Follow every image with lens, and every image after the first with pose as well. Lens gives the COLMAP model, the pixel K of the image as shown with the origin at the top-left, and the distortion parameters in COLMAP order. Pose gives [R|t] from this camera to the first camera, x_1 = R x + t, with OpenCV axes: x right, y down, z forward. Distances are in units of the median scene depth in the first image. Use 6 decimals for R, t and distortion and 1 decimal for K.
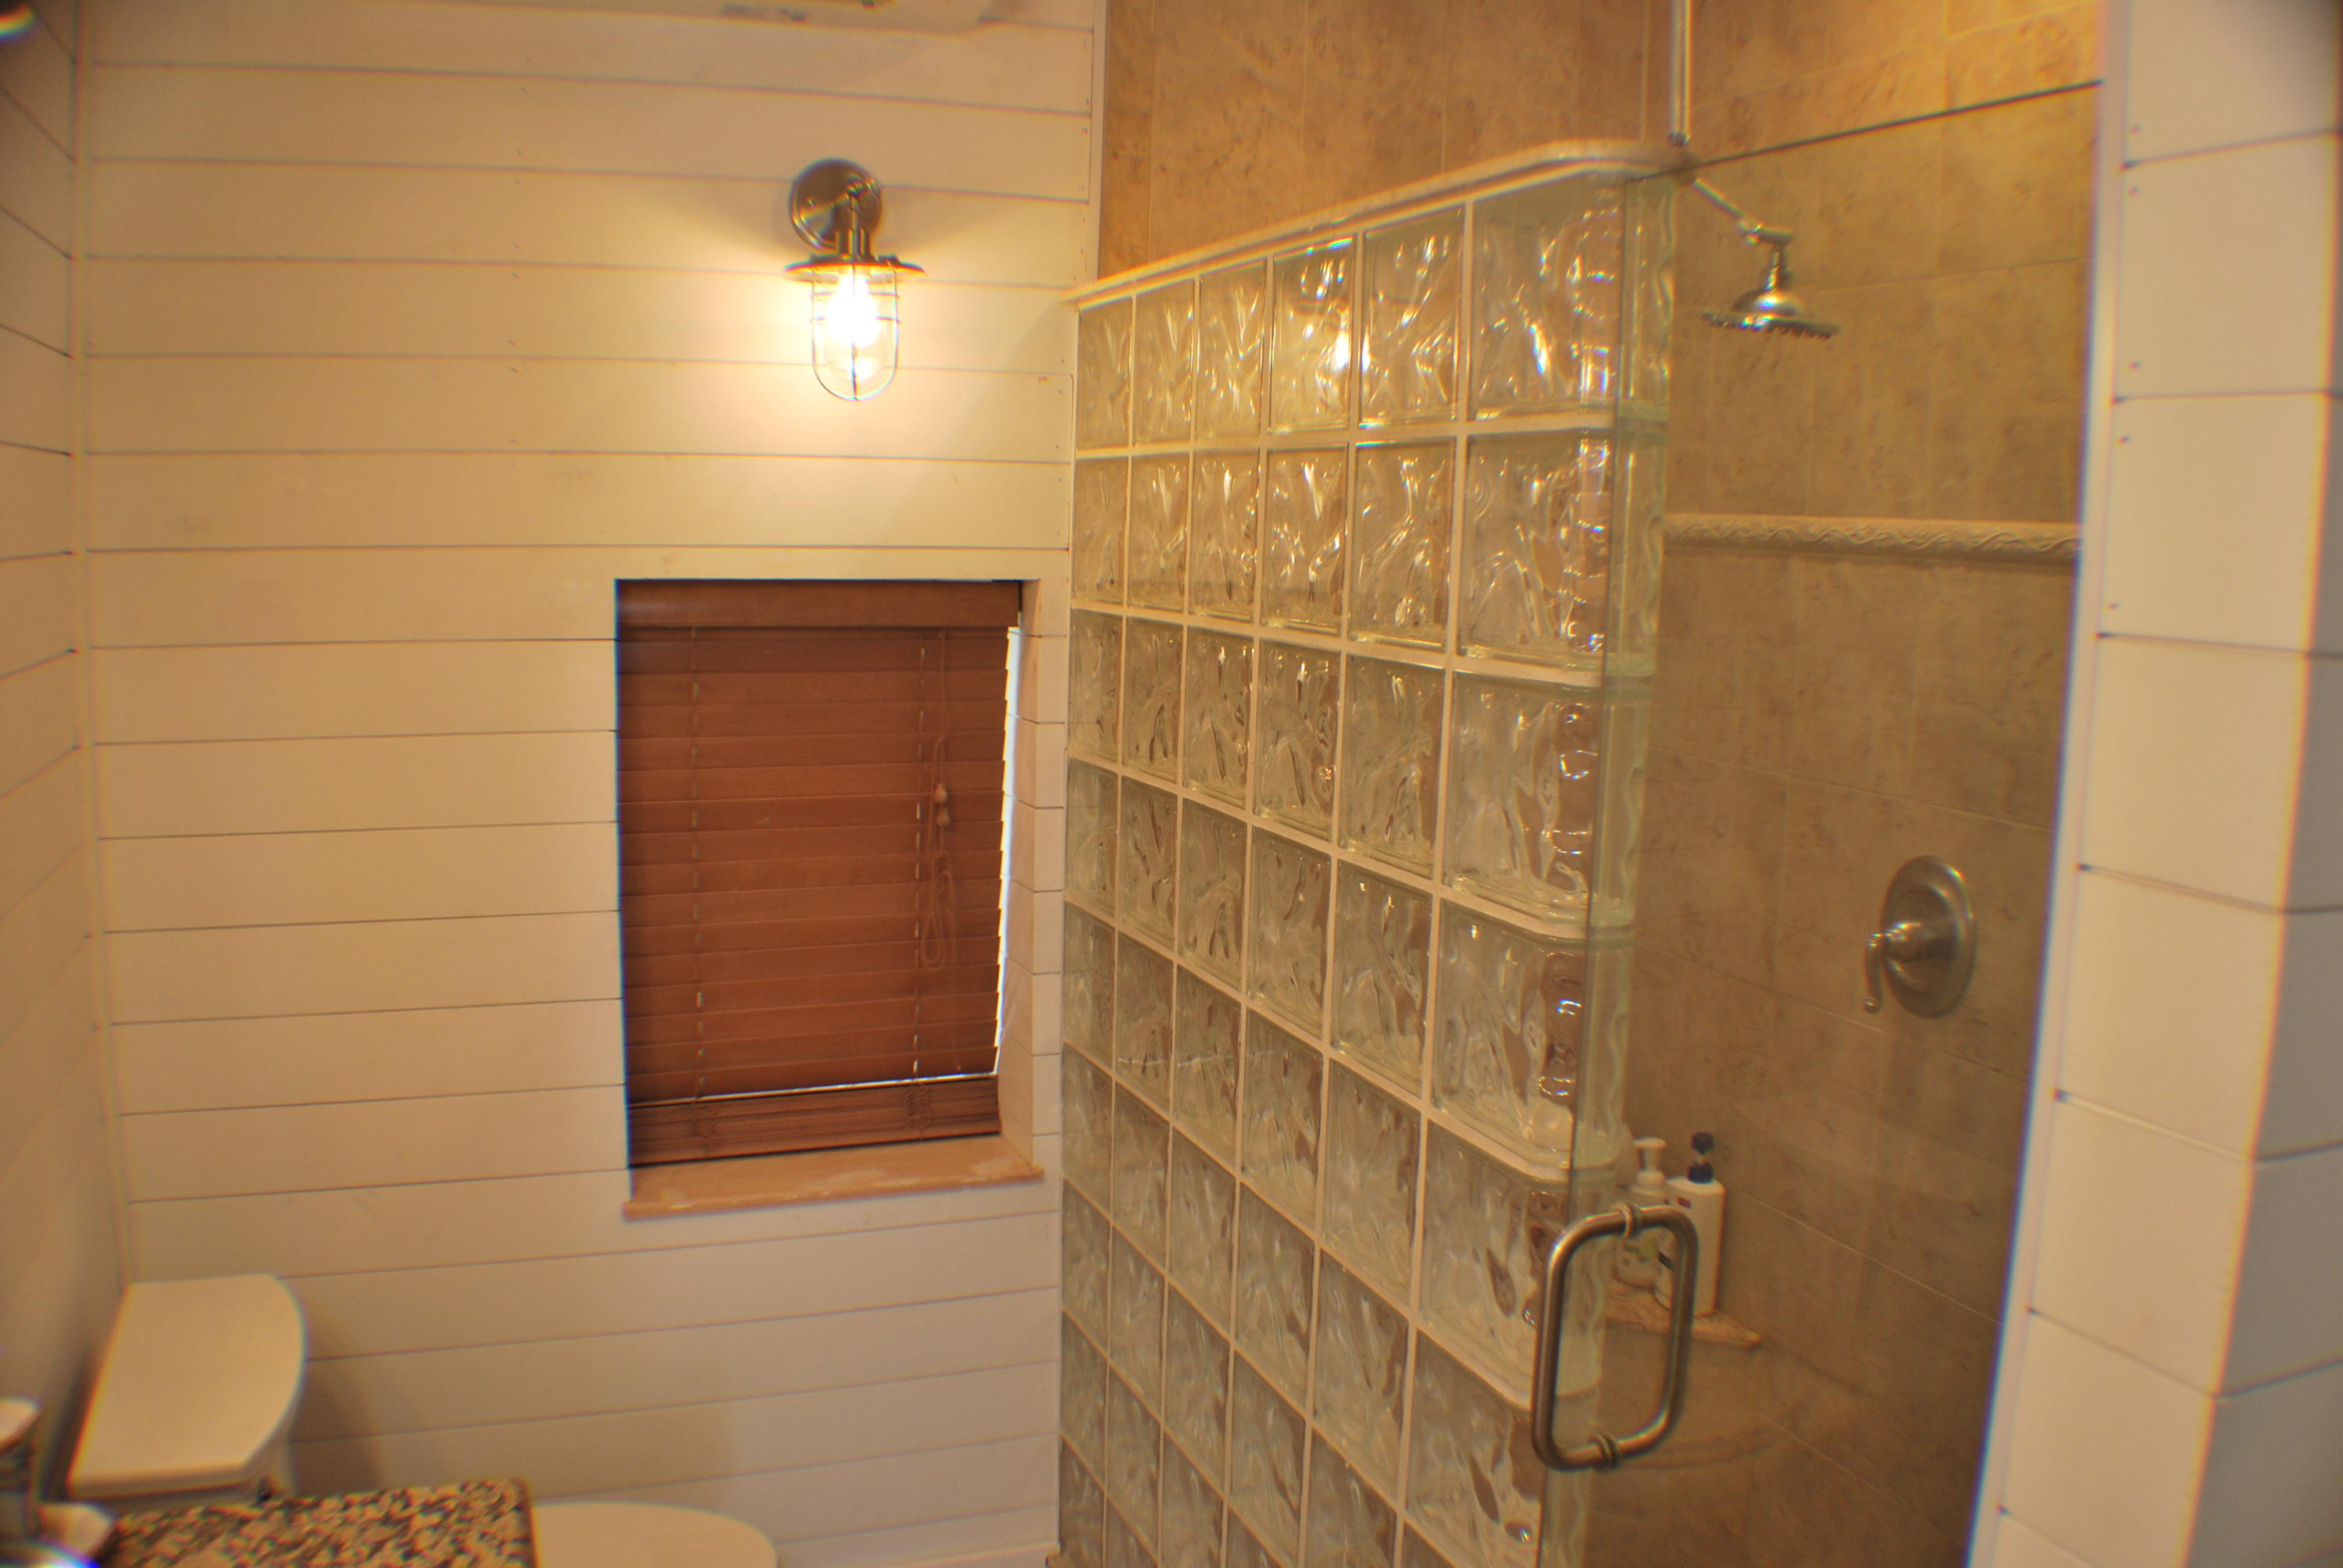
lens RADIAL K [[1960.6, 0, 1171.5], [0, 1960.6, 784.0], [0, 0, 1]] dist [-0.178418, 0.014652]
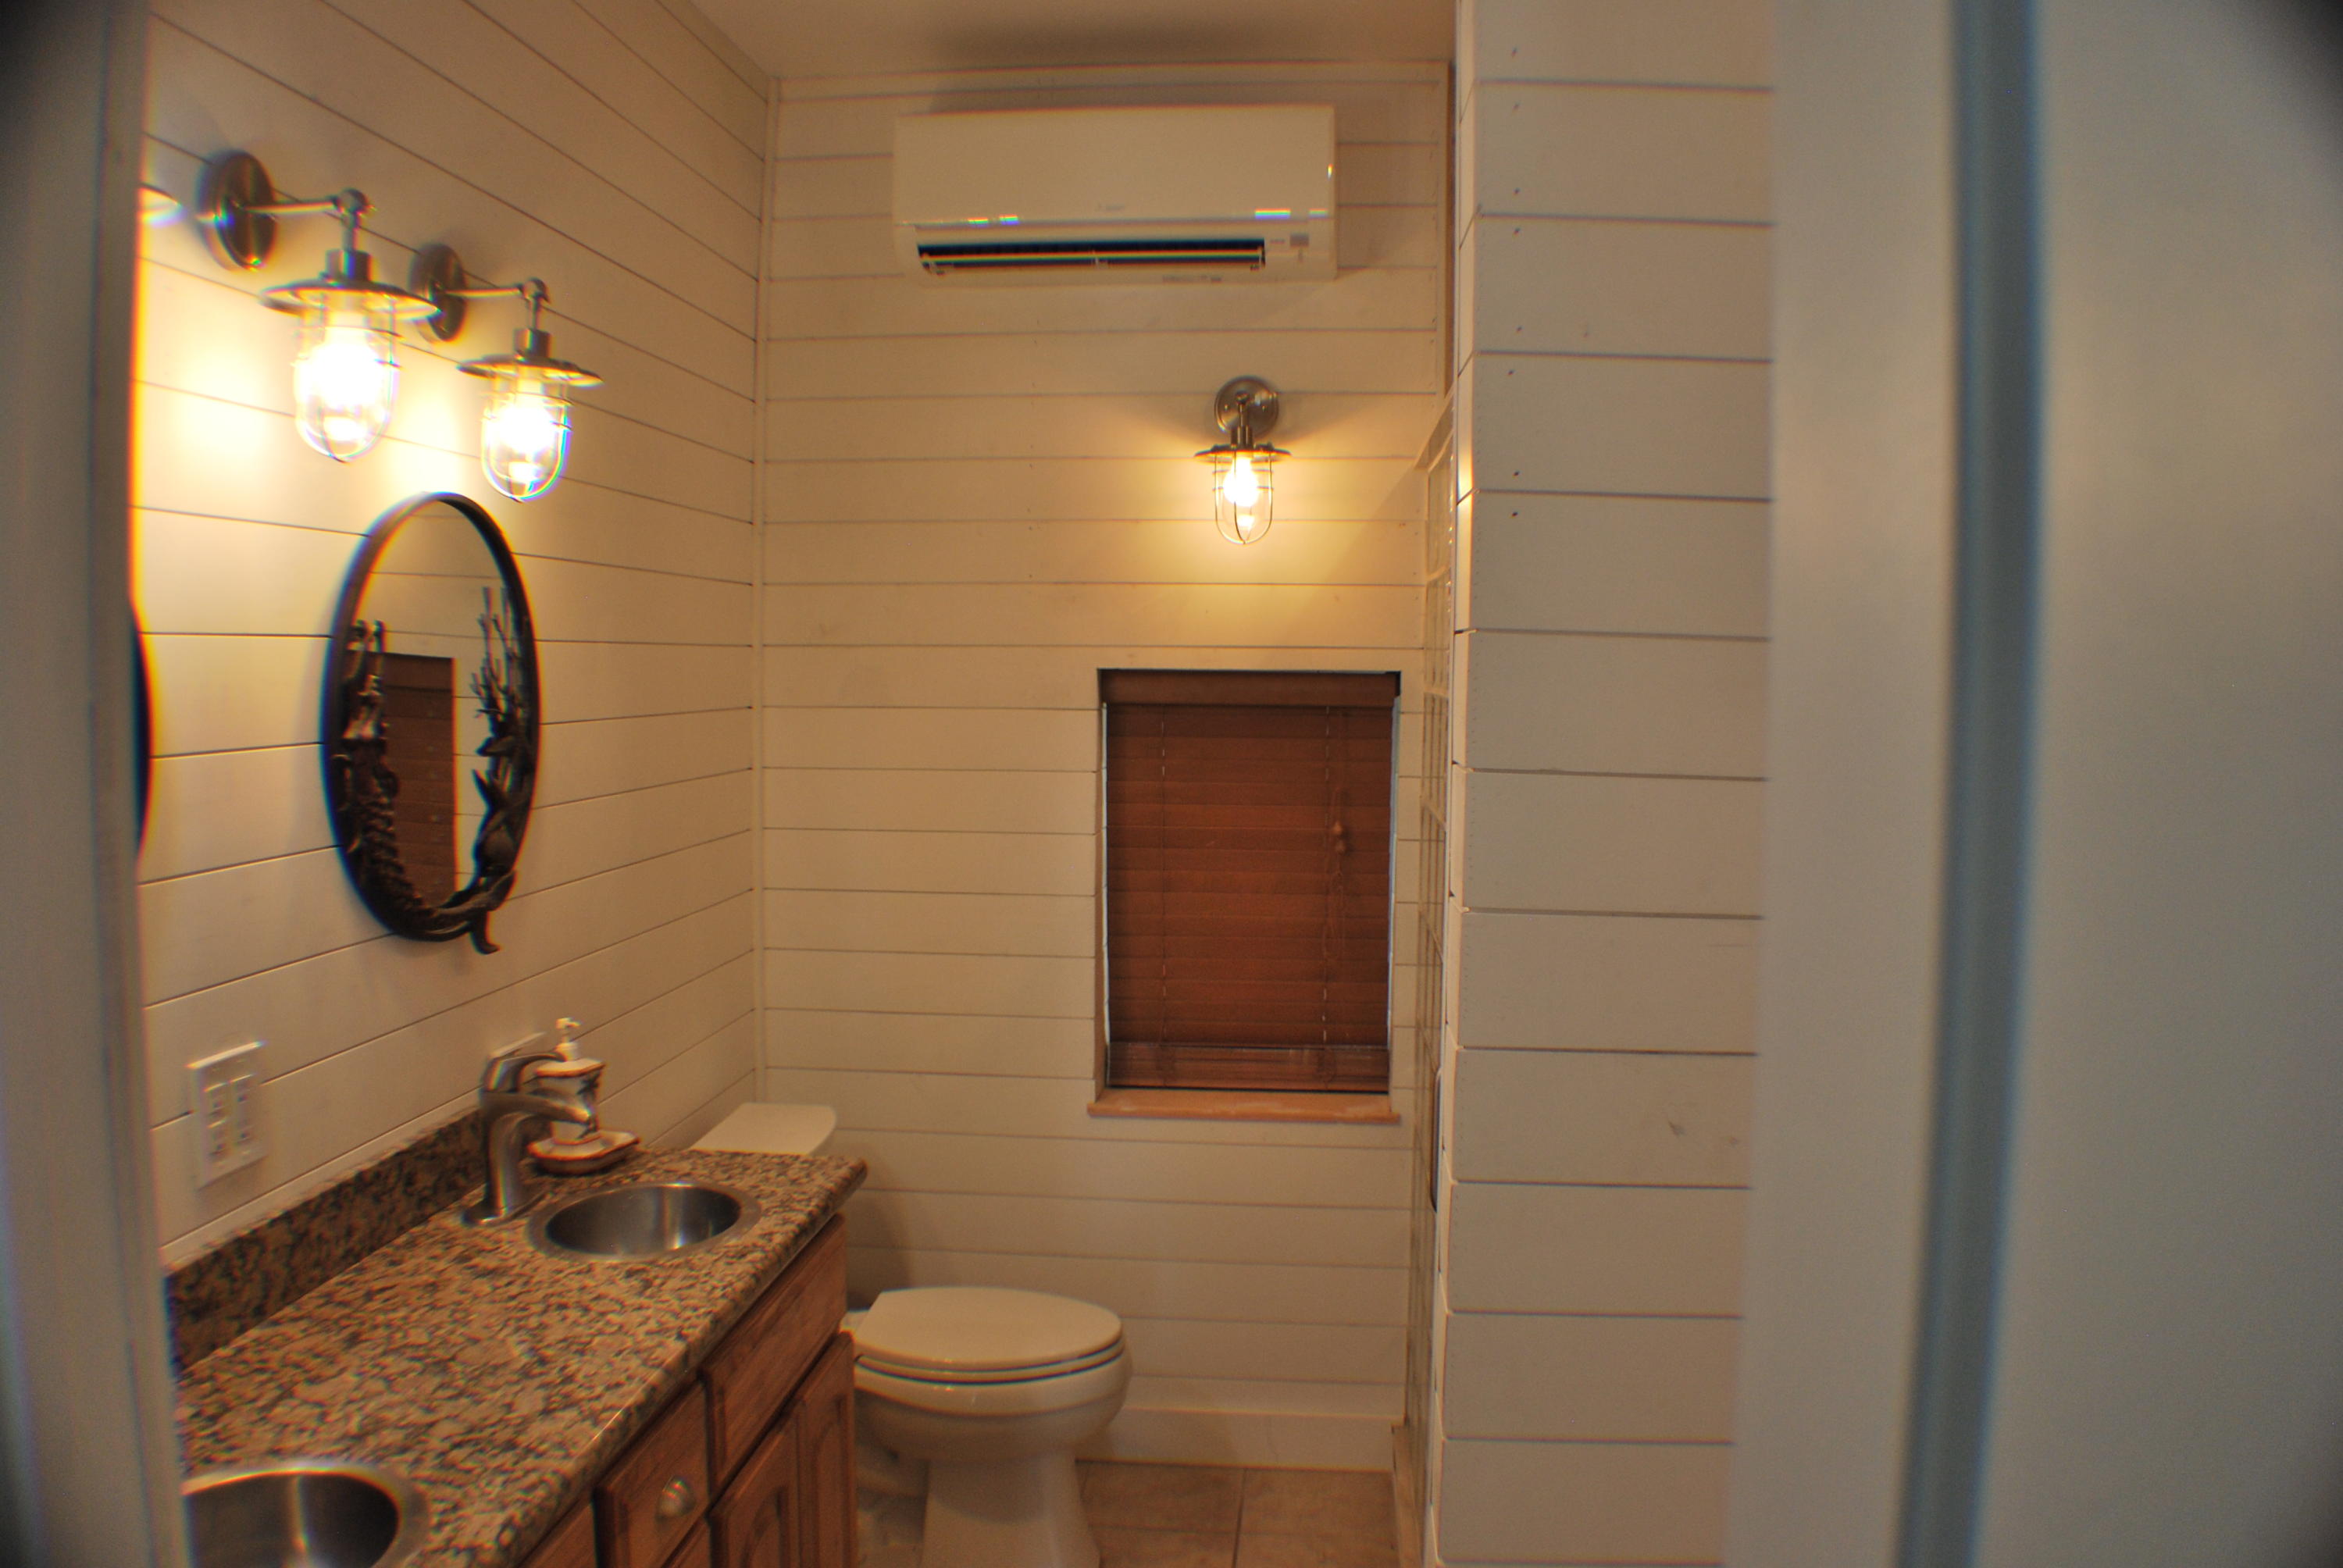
lens RADIAL K [[2020.4, 0, 1171.5], [0, 2020.4, 784.0], [0, 0, 1]] dist [-0.191218, 0.051218]
pose [[0.898025, 0.015755, -0.439661, 0.422919], [-0.048614, 0.996792, -0.063576, 0.073527], [0.437249, 0.078466, 0.895911, -0.333328]]
